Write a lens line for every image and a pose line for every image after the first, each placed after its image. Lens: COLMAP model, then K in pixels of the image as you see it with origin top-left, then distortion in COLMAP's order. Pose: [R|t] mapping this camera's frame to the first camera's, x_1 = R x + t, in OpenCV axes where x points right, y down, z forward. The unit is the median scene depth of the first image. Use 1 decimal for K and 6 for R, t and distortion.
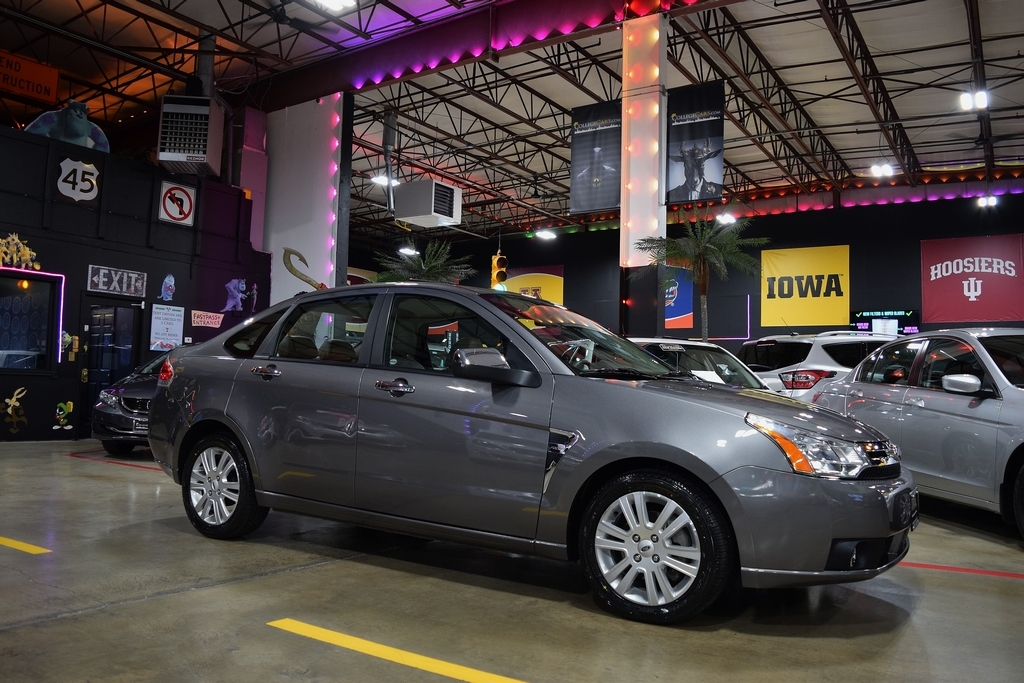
lens RADIAL K [[798.0, 0, 510.7], [0, 798.0, 336.5], [0, 0, 1]] dist [-0.096373, 0.023455]
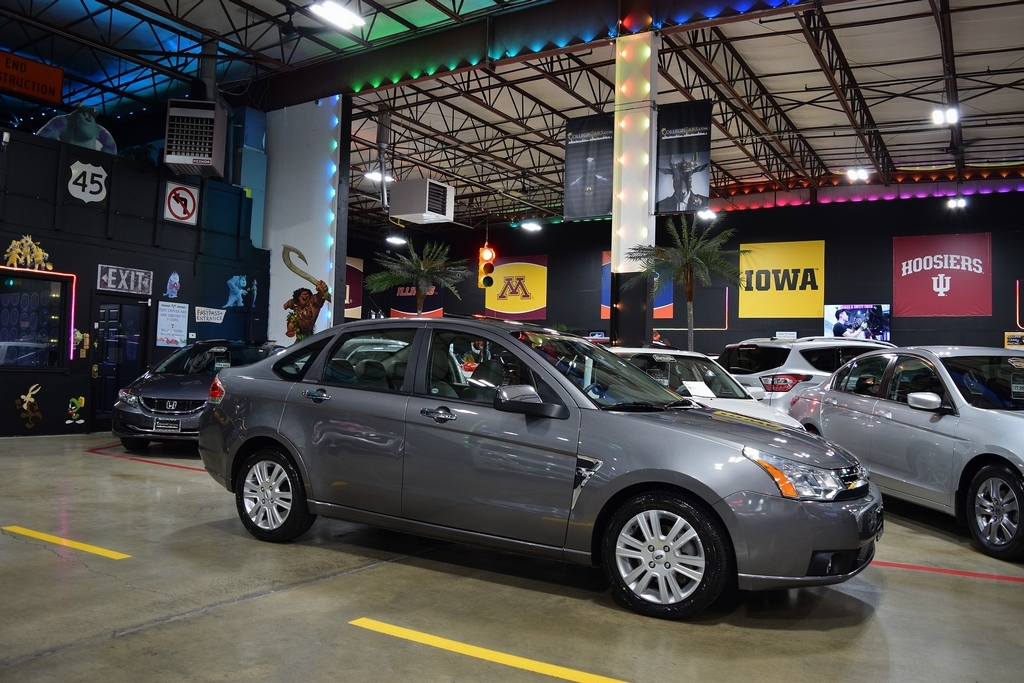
lens RADIAL K [[798.0, 0, 510.2], [0, 798.0, 336.1], [0, 0, 1]] dist [-0.096373, 0.023455]
pose [[0.999534, 0.005684, 0.029990, -0.025697], [-0.006465, 0.999640, 0.026024, -0.026951], [-0.029831, -0.026205, 0.999211, -0.051654]]
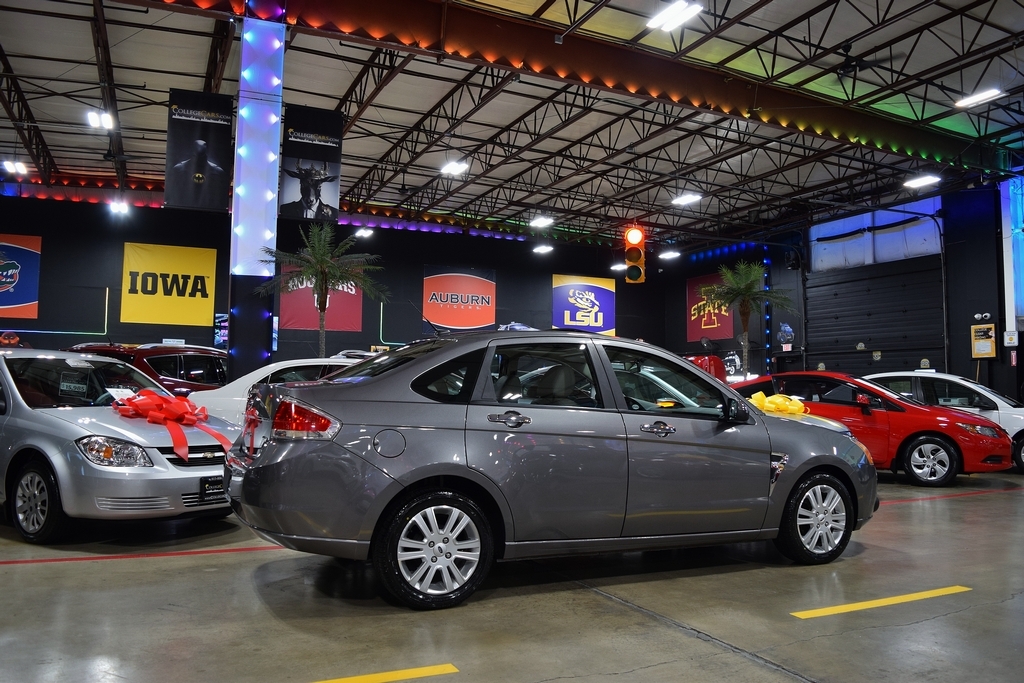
lens RADIAL K [[798.0, 0, 506.8], [0, 798.0, 340.3], [0, 0, 1]] dist [-0.096373, 0.023455]
pose [[0.547198, 0.033663, 0.836326, -0.425911], [-0.051521, 0.998651, -0.006487, -0.016653], [-0.835416, -0.039539, 0.548194, 0.182147]]
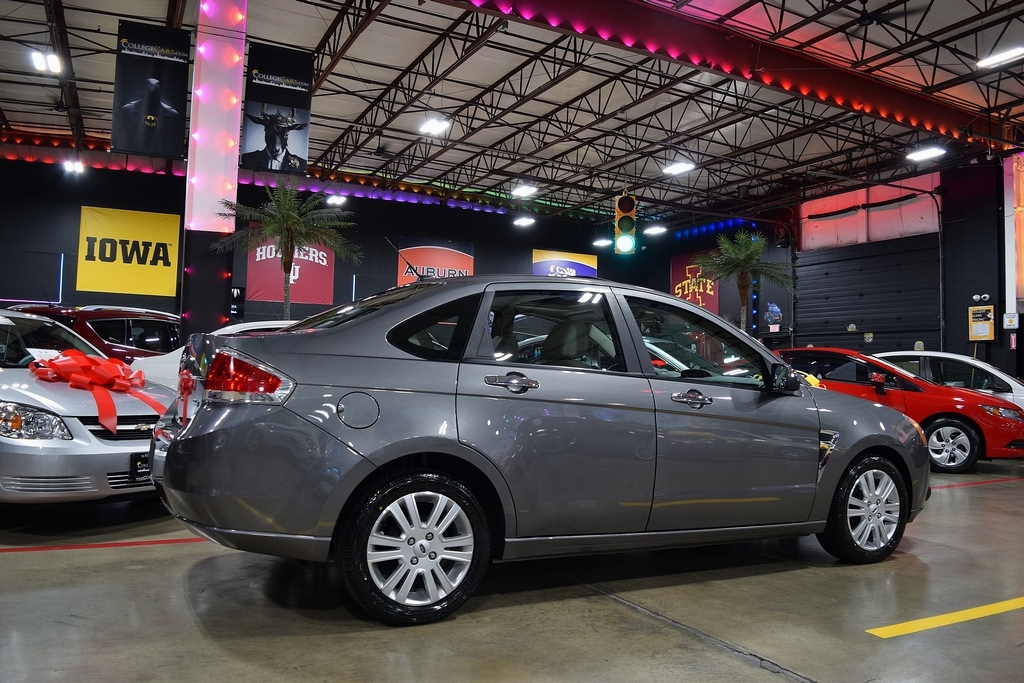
lens RADIAL K [[798.0, 0, 510.4], [0, 798.0, 340.3], [0, 0, 1]] dist [-0.096373, 0.023455]
pose [[0.514563, 0.023091, 0.857142, -0.365187], [-0.067297, 0.997641, 0.013524, -0.001892], [-0.854807, -0.064642, 0.514903, 0.233786]]
